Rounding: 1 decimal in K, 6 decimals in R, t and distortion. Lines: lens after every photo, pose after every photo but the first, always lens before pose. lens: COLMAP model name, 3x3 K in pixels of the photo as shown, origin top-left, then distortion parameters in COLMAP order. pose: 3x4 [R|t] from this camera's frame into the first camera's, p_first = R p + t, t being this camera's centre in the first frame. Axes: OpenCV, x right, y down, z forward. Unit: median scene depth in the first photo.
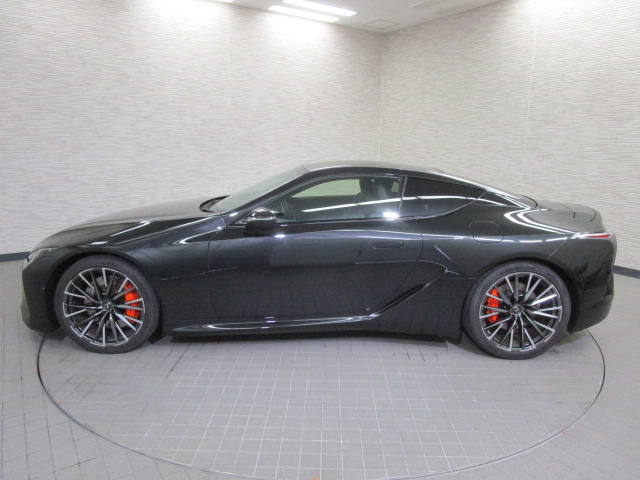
lens RADIAL K [[460.6, 0, 320.0], [0, 460.6, 240.0], [0, 0, 1]] dist [-0.018463, 0.003357]
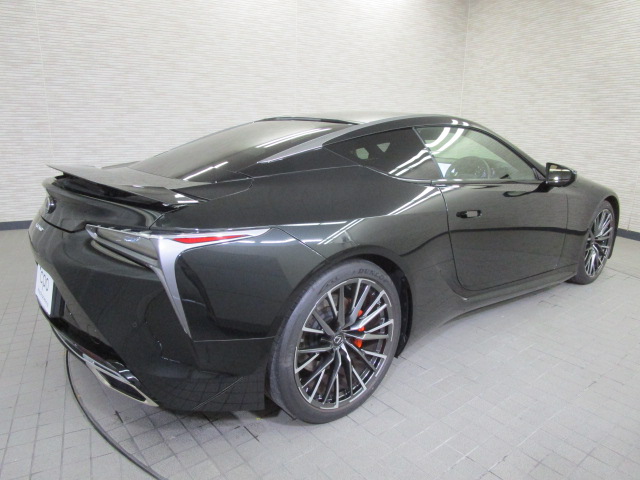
lens RADIAL K [[460.6, 0, 320.0], [0, 460.6, 240.0], [0, 0, 1]] dist [-0.018463, 0.003357]
pose [[0.991734, 0.041116, -0.121544, -0.027078], [-0.035394, 0.998178, 0.048863, 0.007812], [0.123331, -0.044157, 0.991383, 0.102609]]
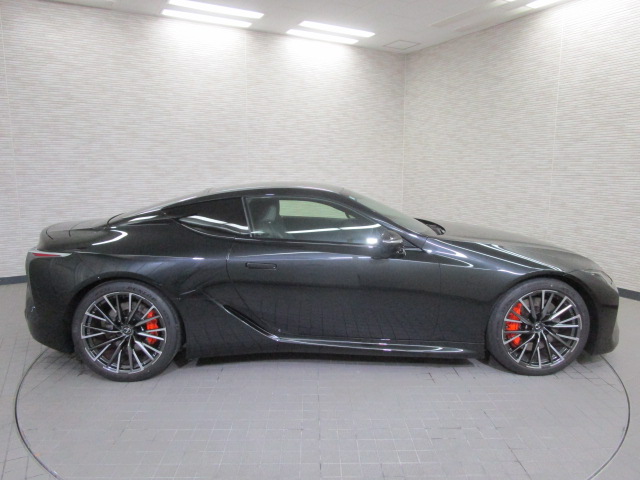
lens RADIAL K [[460.6, 0, 320.0], [0, 460.6, 240.0], [0, 0, 1]] dist [-0.018463, 0.003357]
pose [[0.996285, 0.003869, -0.086028, 0.050123], [-0.007971, 0.998845, -0.047390, -0.004830], [0.085745, 0.047899, 0.995165, 0.030209]]
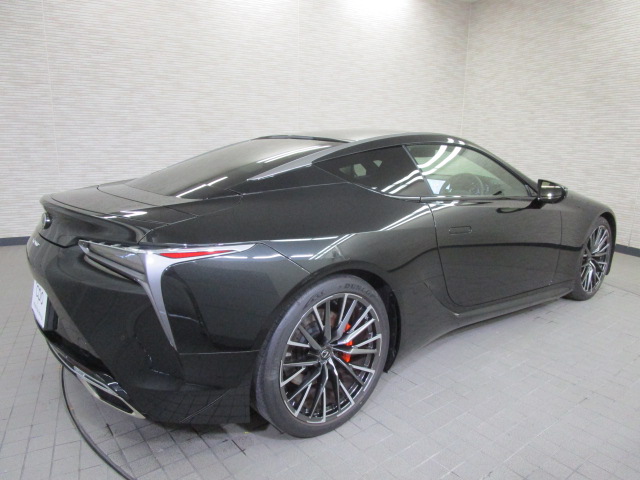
lens RADIAL K [[460.6, 0, 320.0], [0, 460.6, 240.0], [0, 0, 1]] dist [-0.018463, 0.003357]
pose [[0.989706, 0.038125, -0.137941, -0.014491], [-0.036479, 0.999230, 0.014444, 0.007527], [0.138386, -0.009263, 0.990335, 0.098350]]
